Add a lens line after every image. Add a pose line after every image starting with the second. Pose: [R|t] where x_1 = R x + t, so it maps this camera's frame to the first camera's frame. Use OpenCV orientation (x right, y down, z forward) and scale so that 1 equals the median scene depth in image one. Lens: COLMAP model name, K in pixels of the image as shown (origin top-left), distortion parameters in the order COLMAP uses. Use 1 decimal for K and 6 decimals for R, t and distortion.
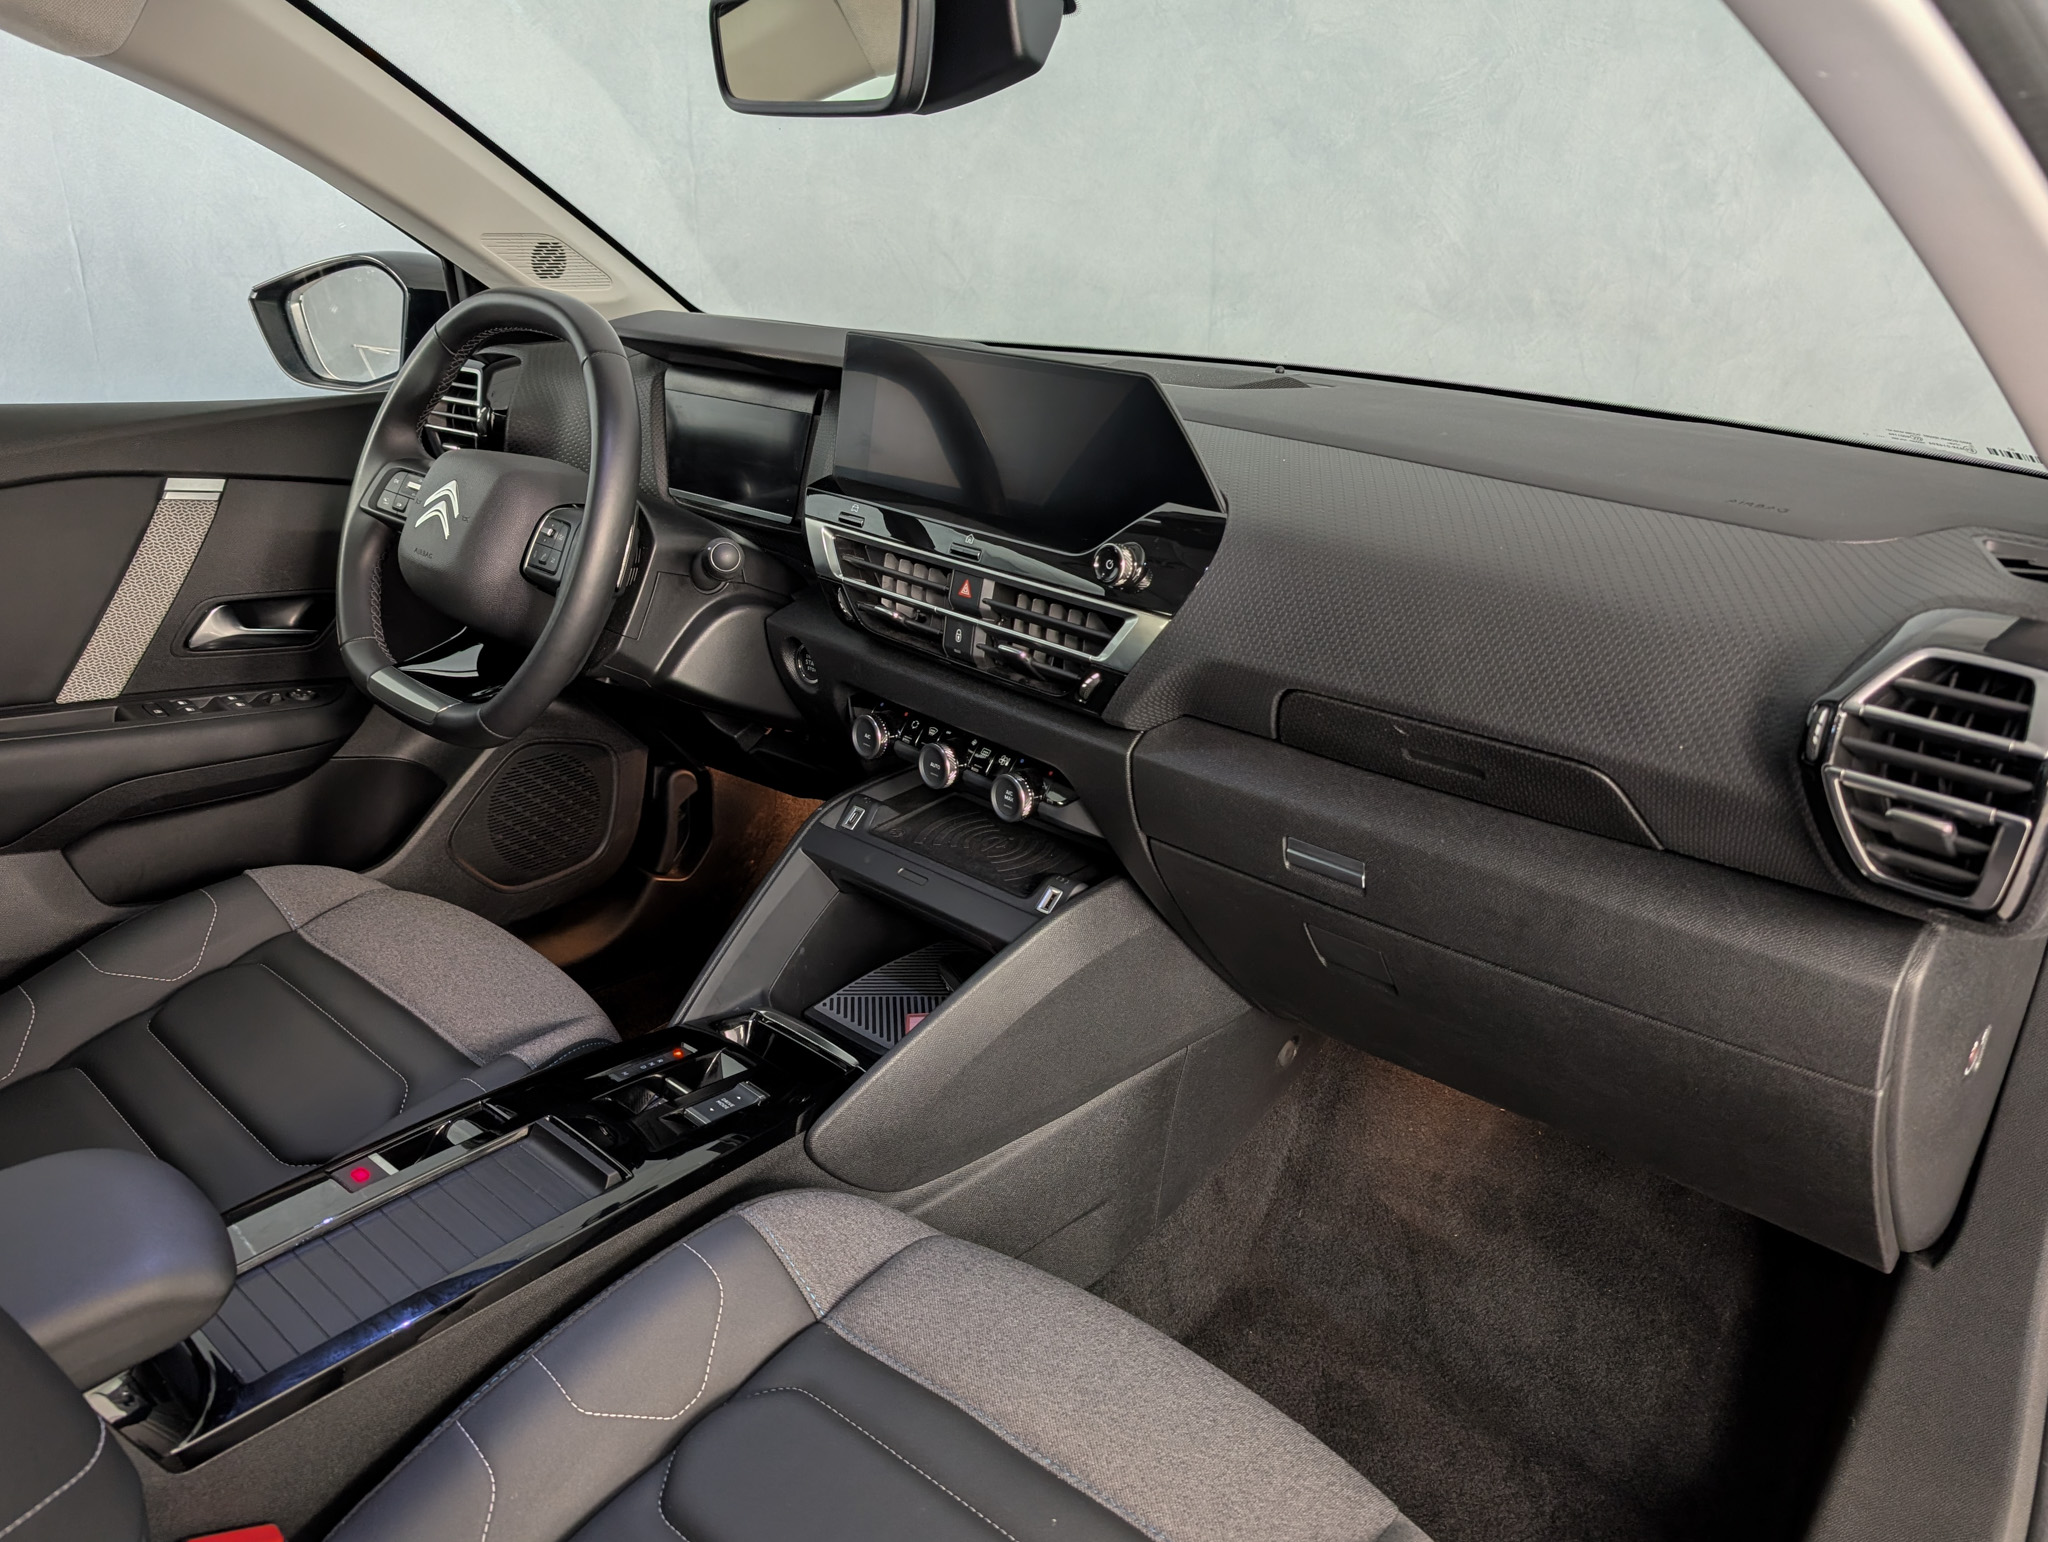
lens RADIAL K [[1478.8, 0, 1033.3], [0, 1478.8, 798.2], [0, 0, 1]] dist [0.012104, -0.018527]
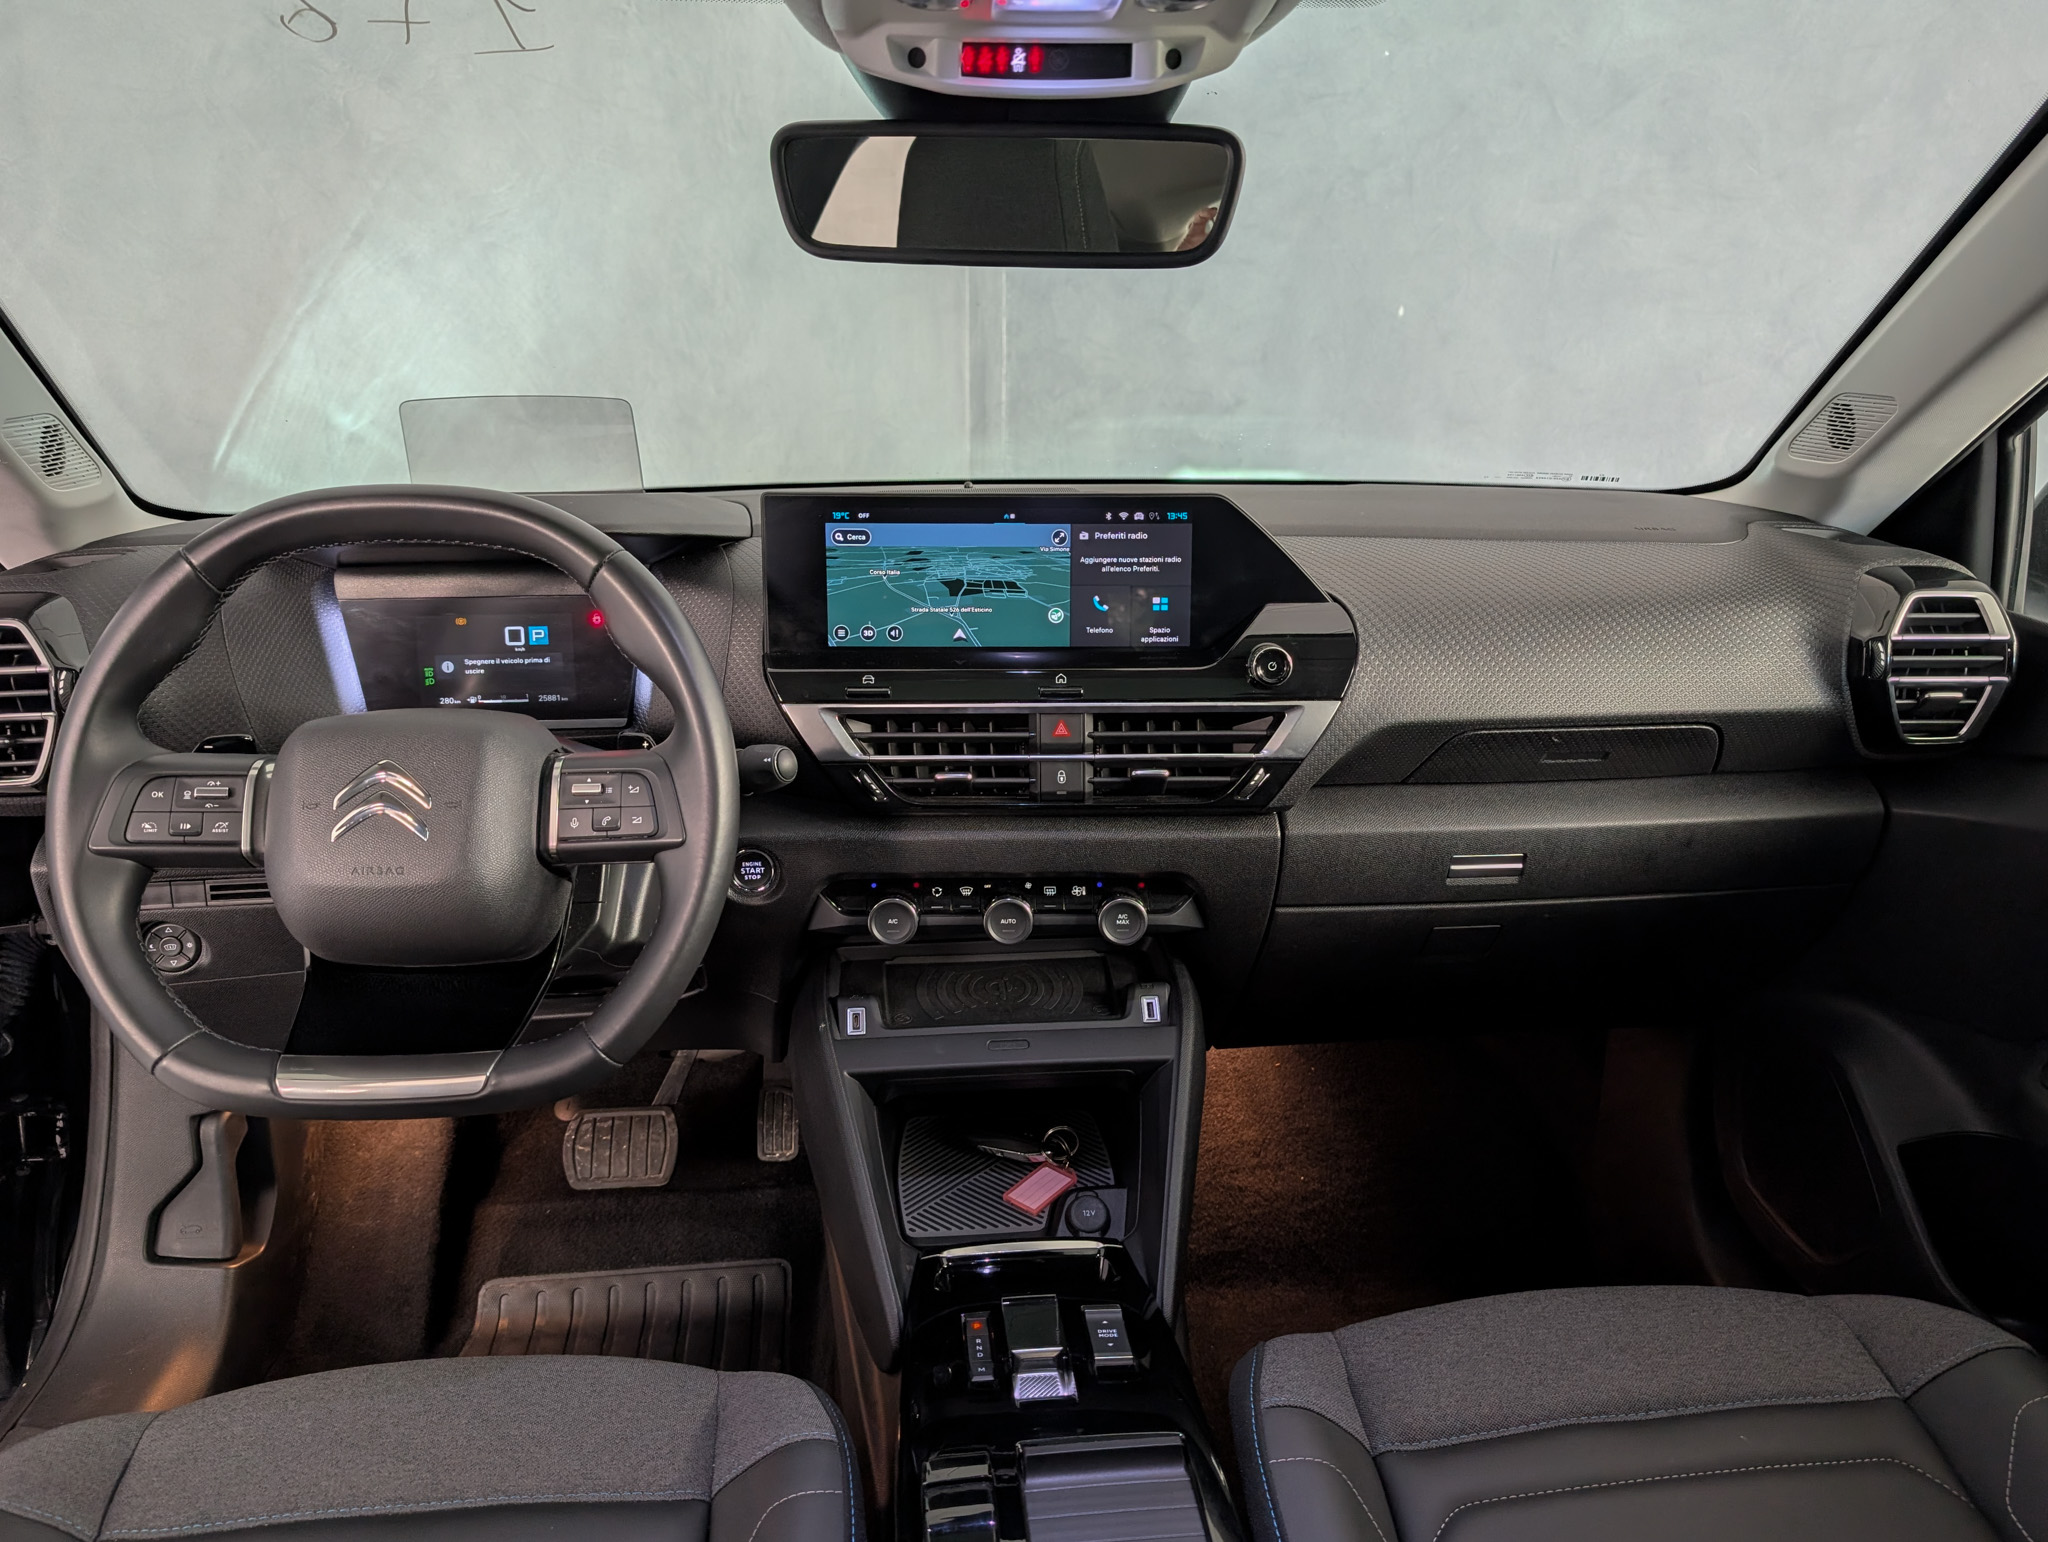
lens RADIAL K [[1478.8, 0, 1044.9], [0, 1478.8, 766.5], [0, 0, 1]] dist [0.012104, -0.018527]
pose [[0.664147, -0.241635, 0.707475, -0.806219], [0.292662, 0.954834, 0.051381, -0.183409], [-0.687937, 0.172927, 0.704868, 0.340822]]
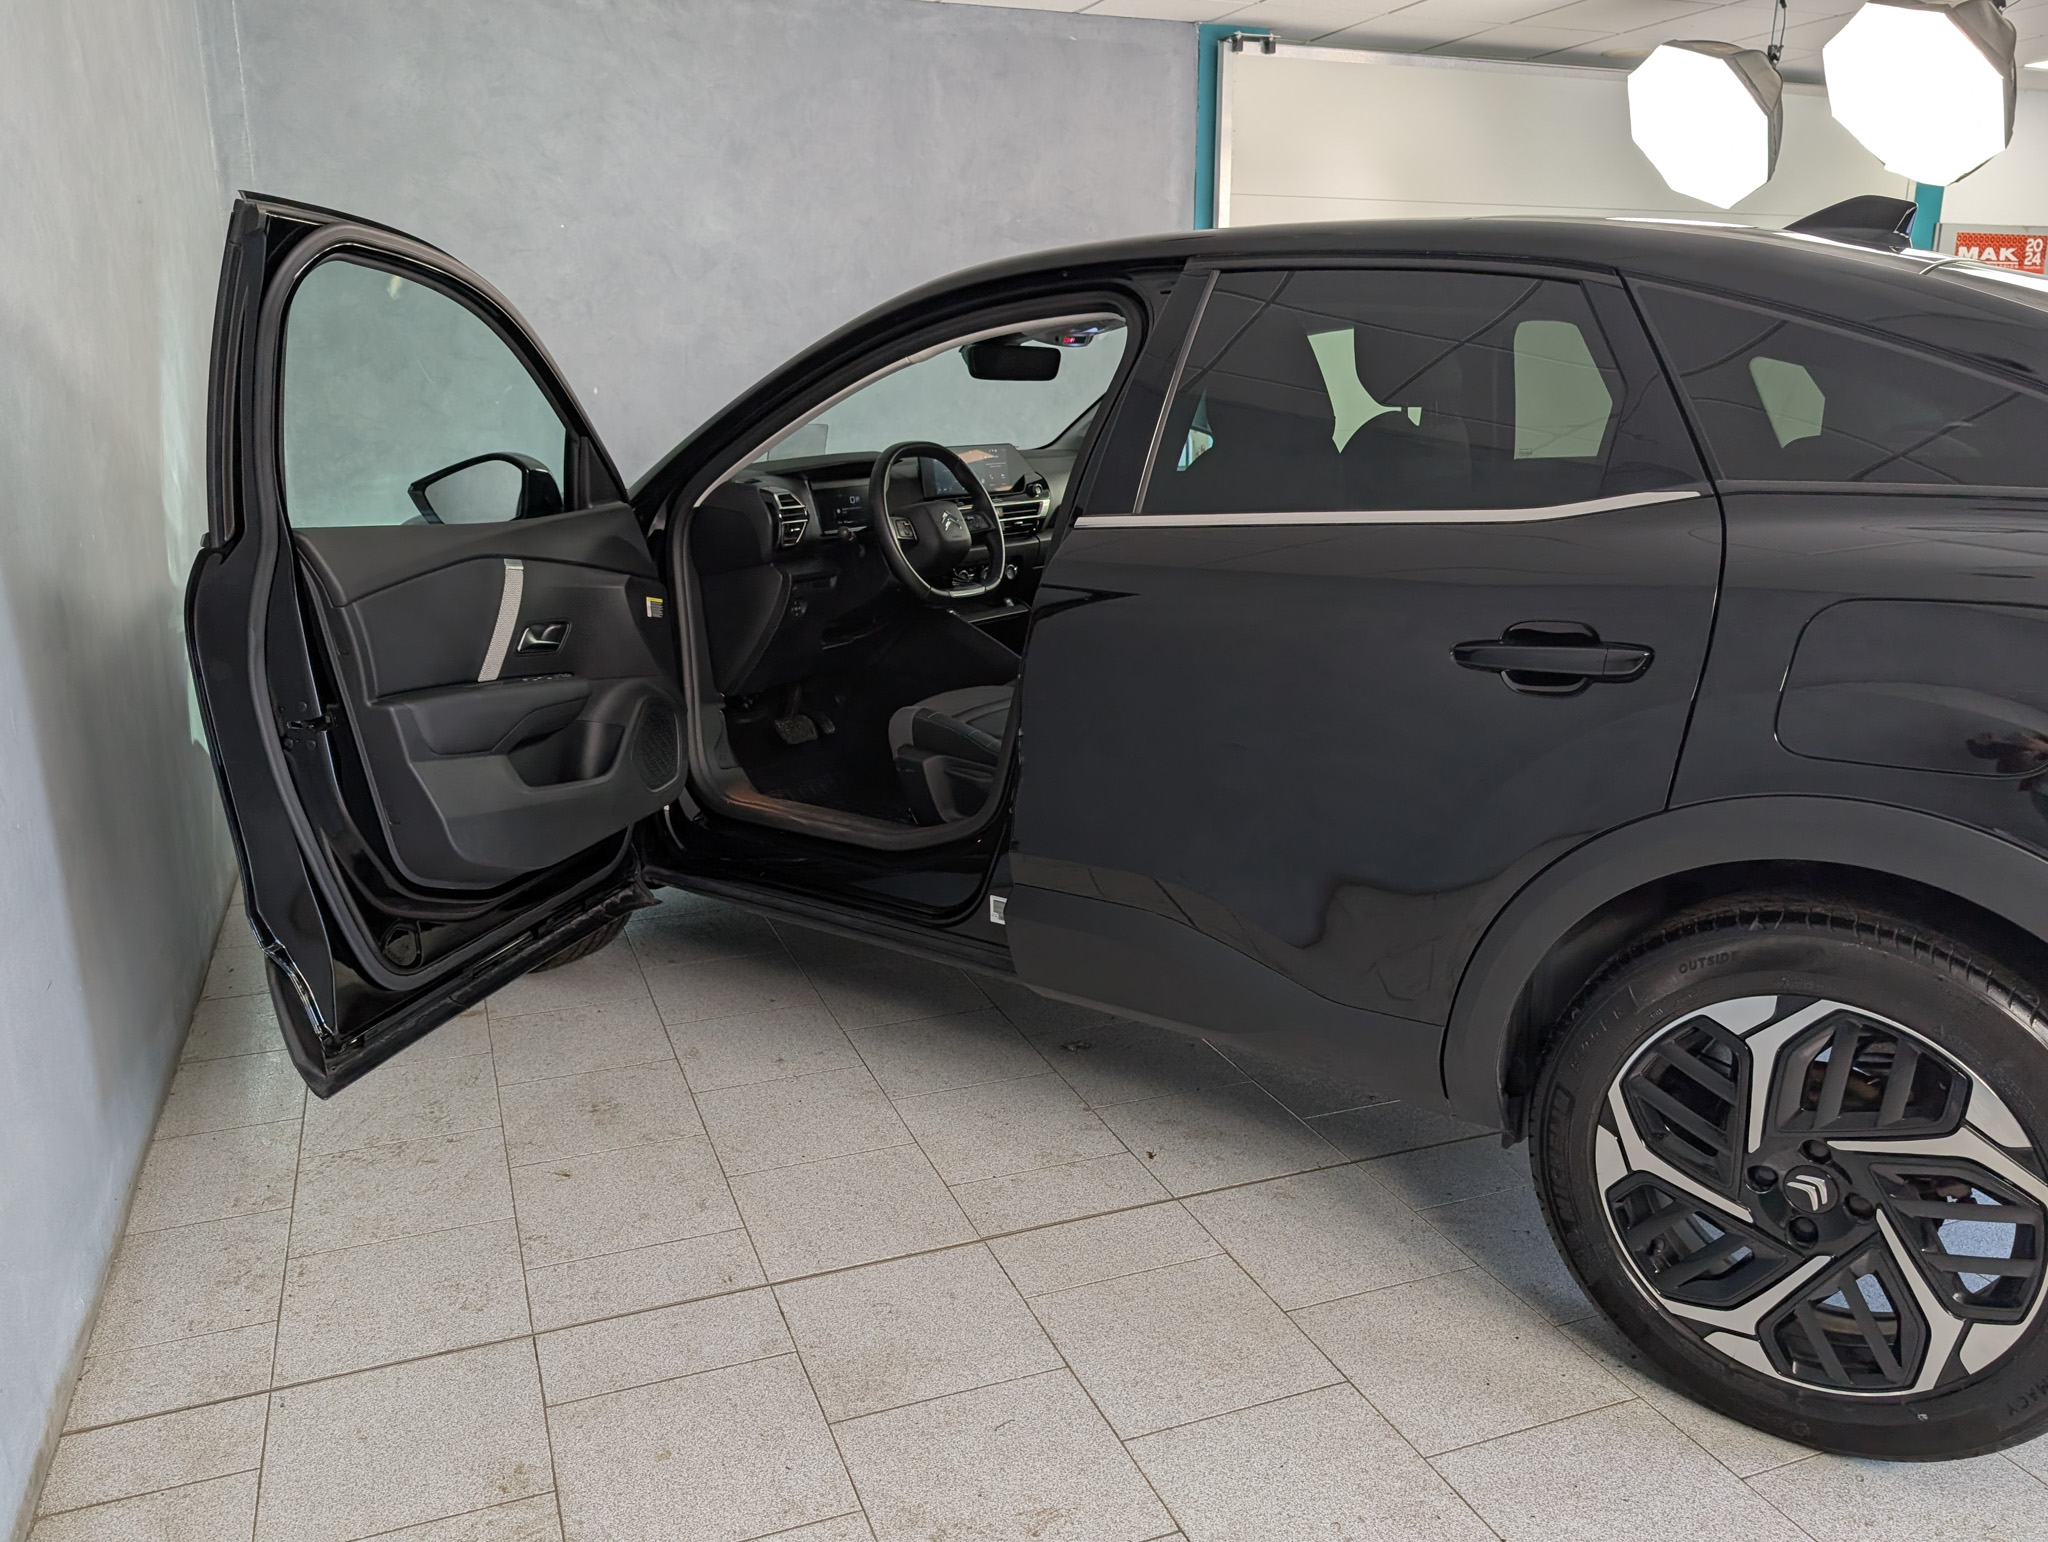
lens RADIAL K [[1478.8, 0, 1018.0], [0, 1478.8, 781.6], [0, 0, 1]] dist [0.012104, -0.018527]
pose [[-0.089306, -0.281929, 0.955270, -3.700398], [0.379613, 0.877074, 0.294340, -0.619958], [-0.920825, 0.388919, 0.028696, 1.176396]]
